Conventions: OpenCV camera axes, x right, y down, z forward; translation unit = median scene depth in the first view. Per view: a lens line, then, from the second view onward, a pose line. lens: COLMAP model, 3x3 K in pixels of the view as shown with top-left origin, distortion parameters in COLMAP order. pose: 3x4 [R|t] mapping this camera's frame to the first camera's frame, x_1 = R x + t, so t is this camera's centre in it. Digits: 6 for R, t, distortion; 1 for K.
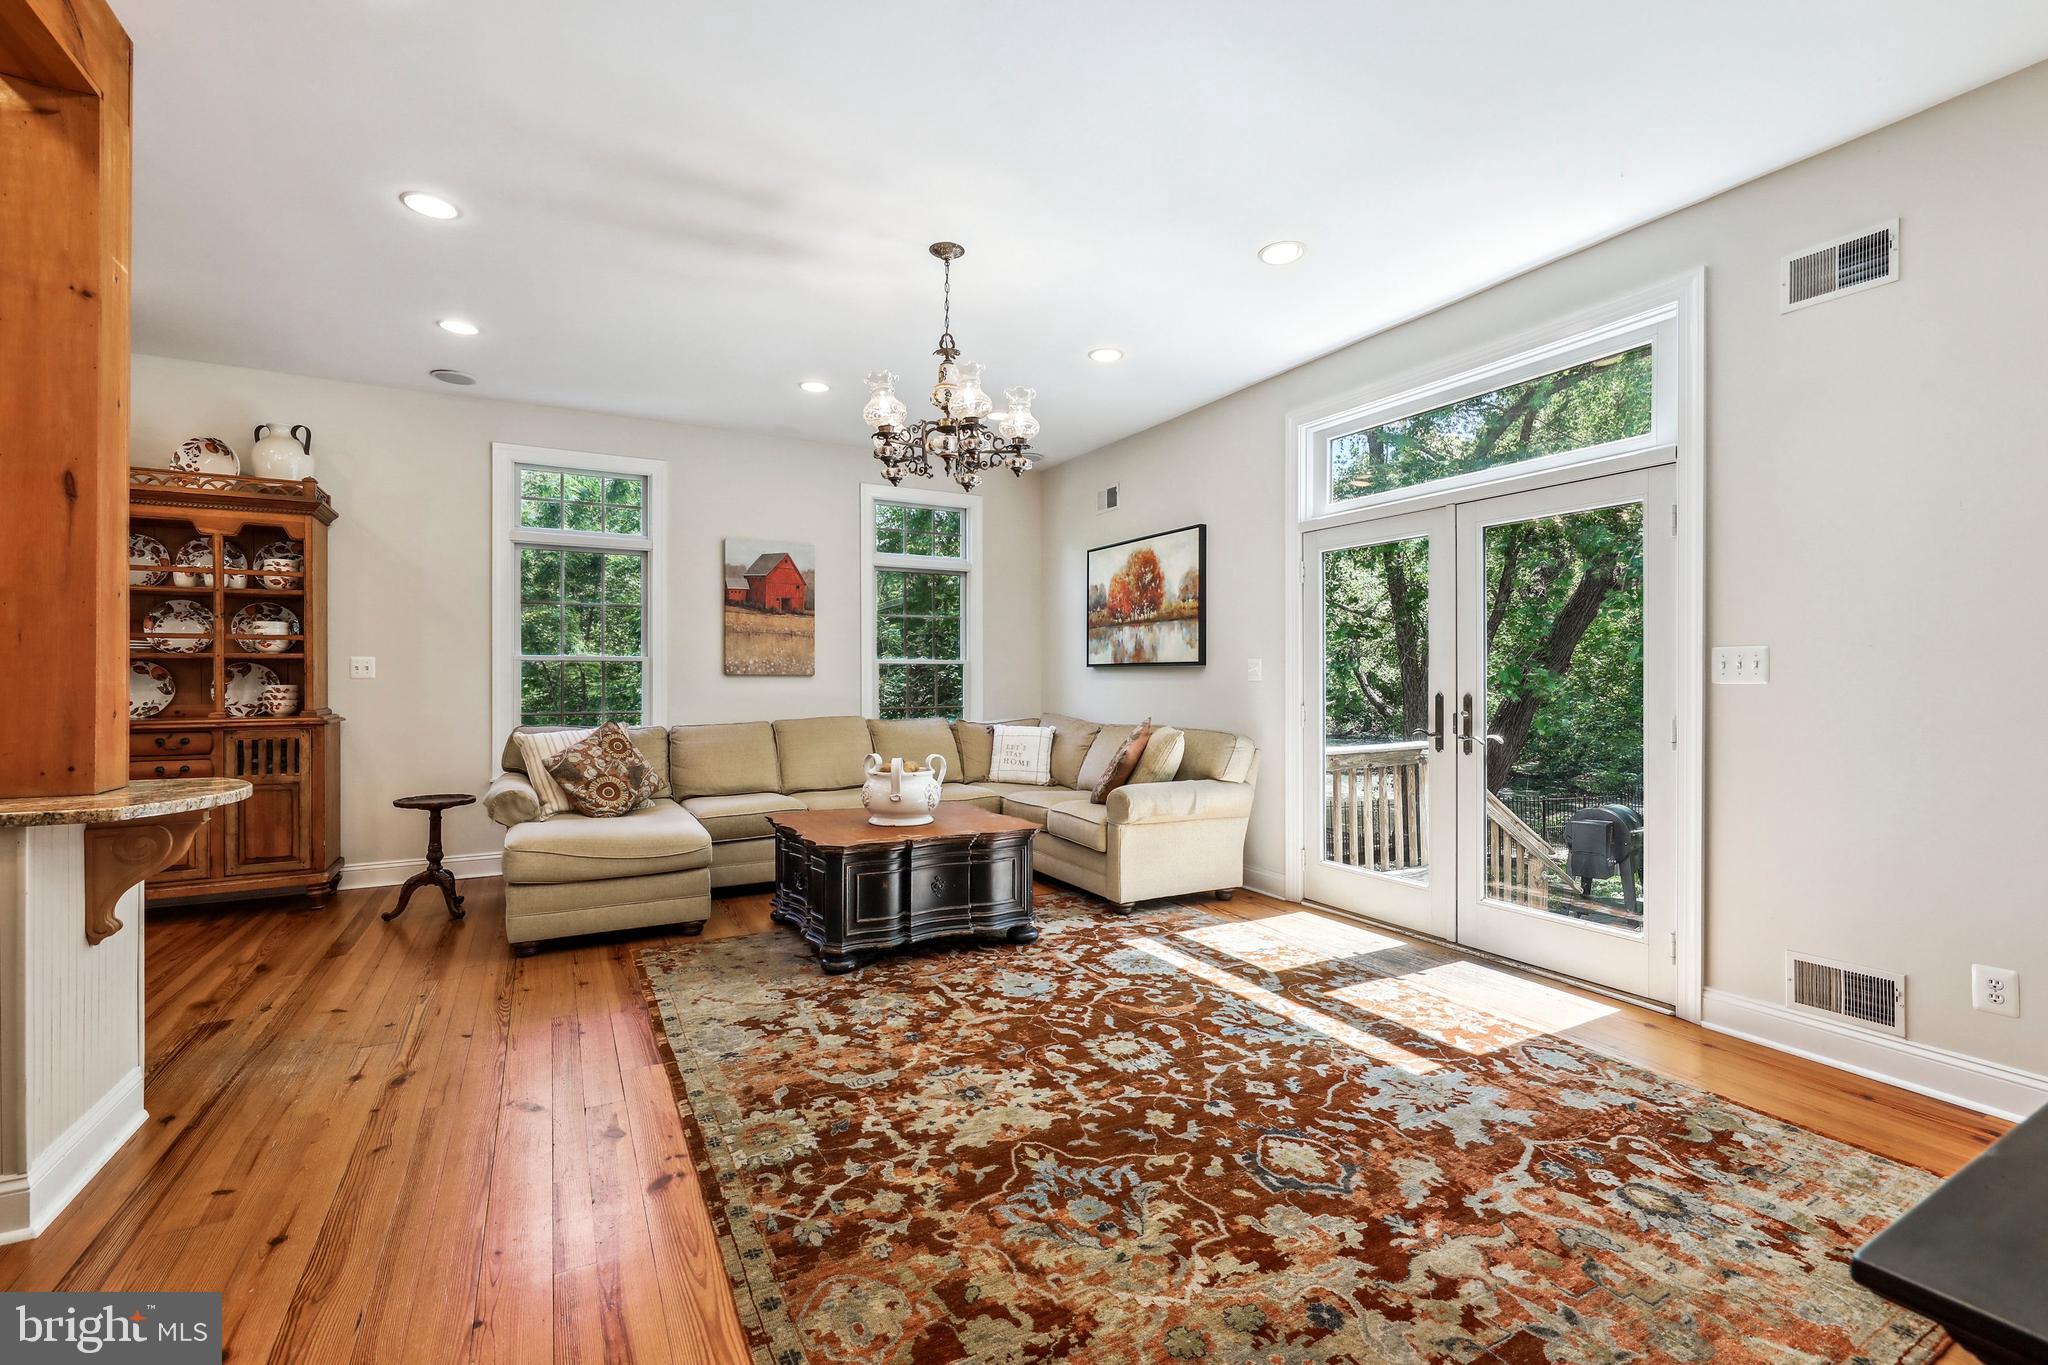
lens RADIAL K [[895.3, 0, 1024.5], [0, 895.3, 678.4], [0, 0, 1]] dist [0.003481, -0.000757]
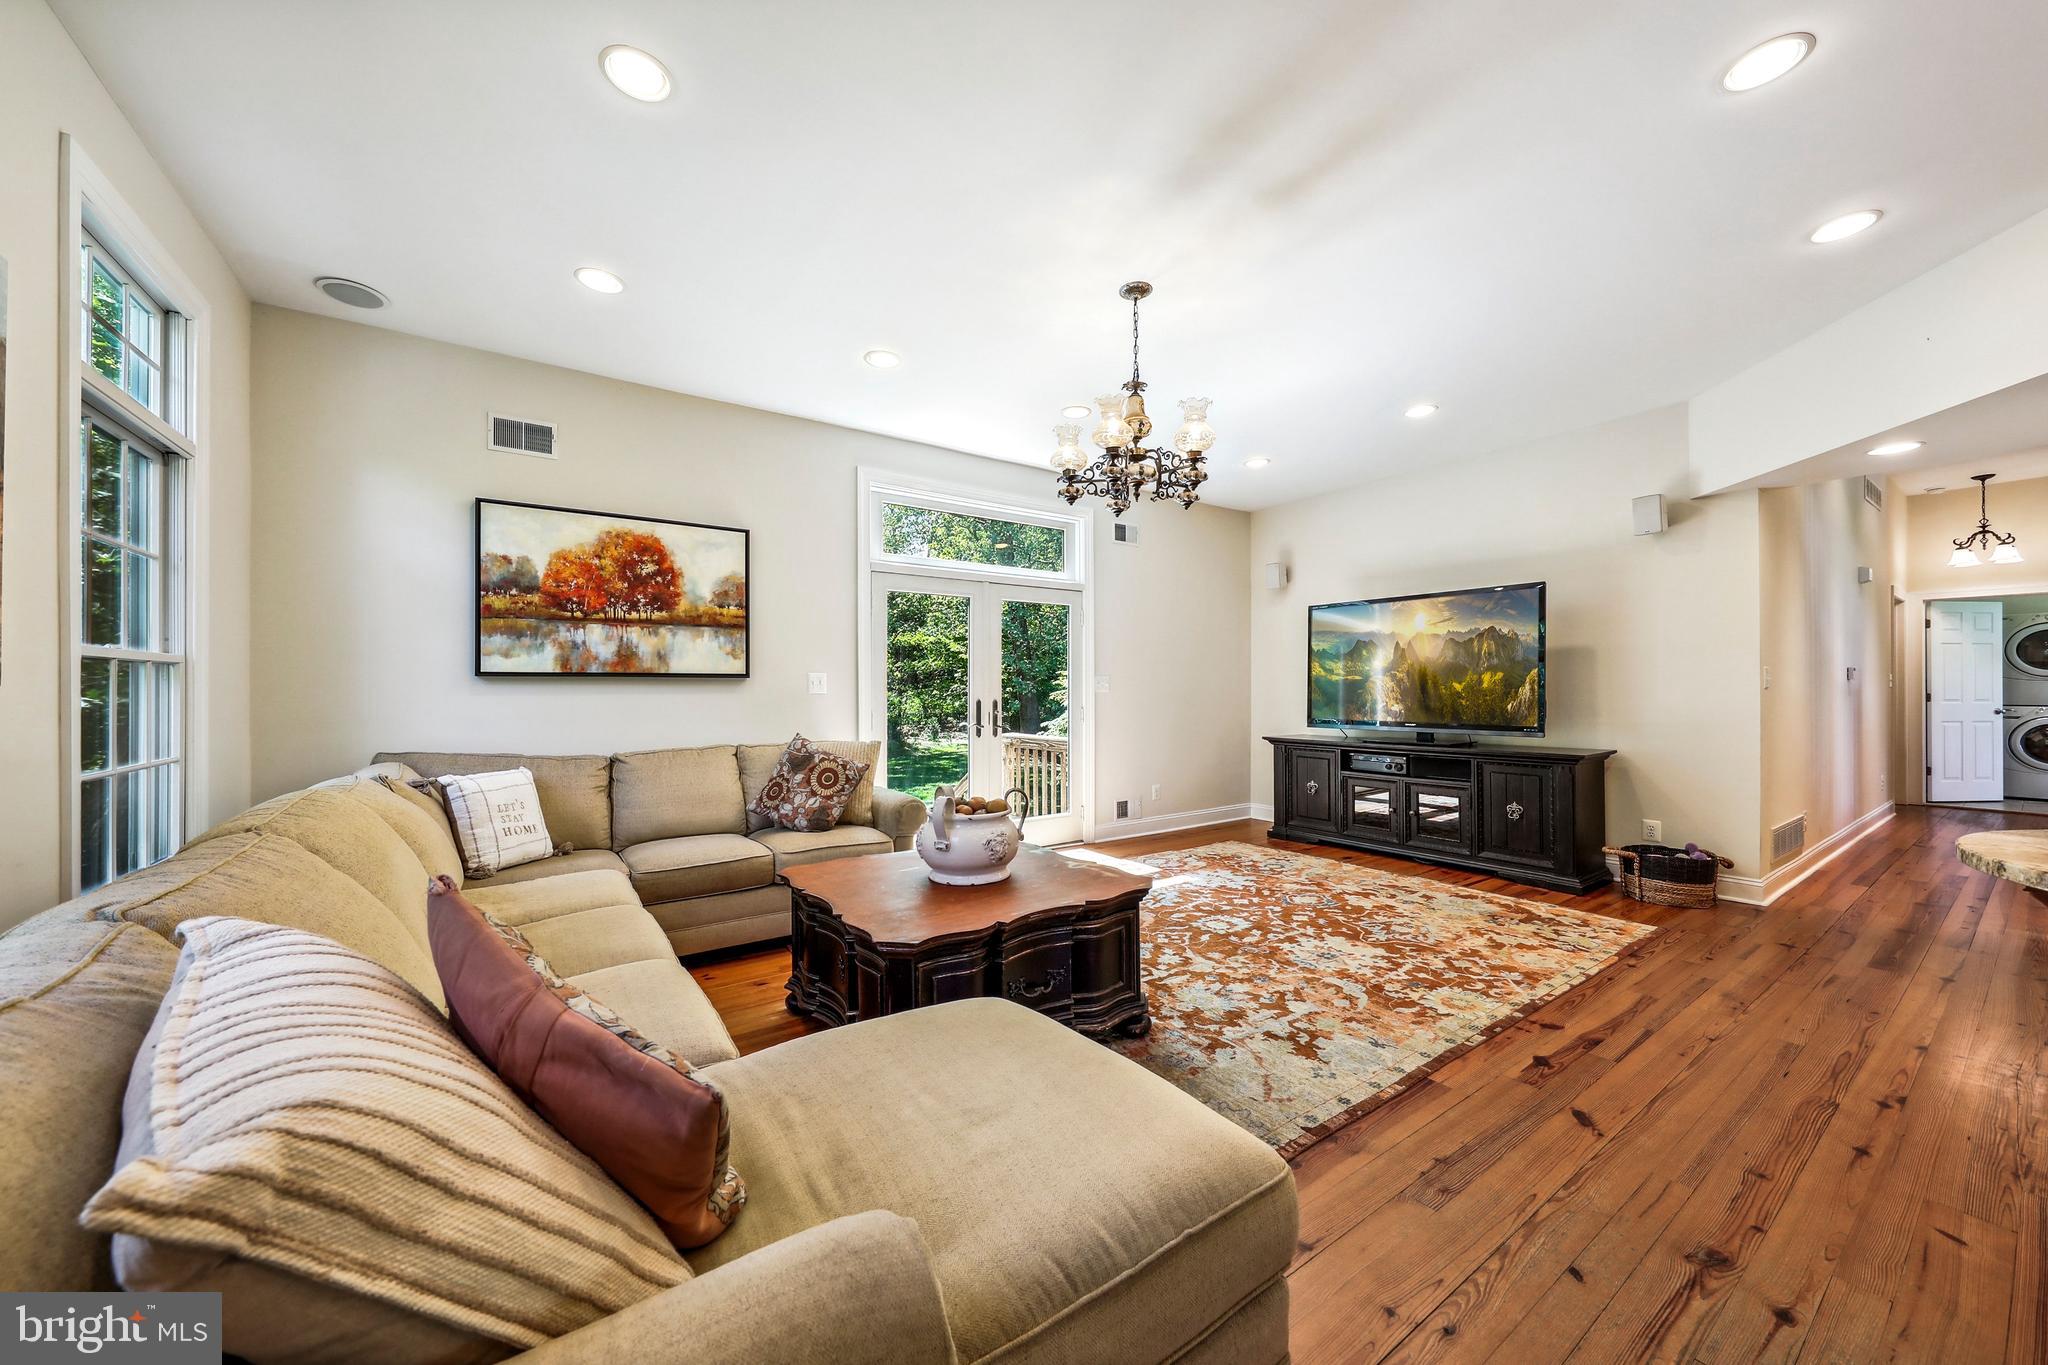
lens RADIAL K [[722.6, 0, 1018.7], [0, 722.6, 683.7], [0, 0, 1]] dist [-0.000720, -0.000093]
pose [[-0.109992, 0.007471, 0.993904, -1.141778], [0.004397, 0.999966, -0.007030, -0.003192], [-0.993923, 0.003597, -0.110021, 1.521010]]
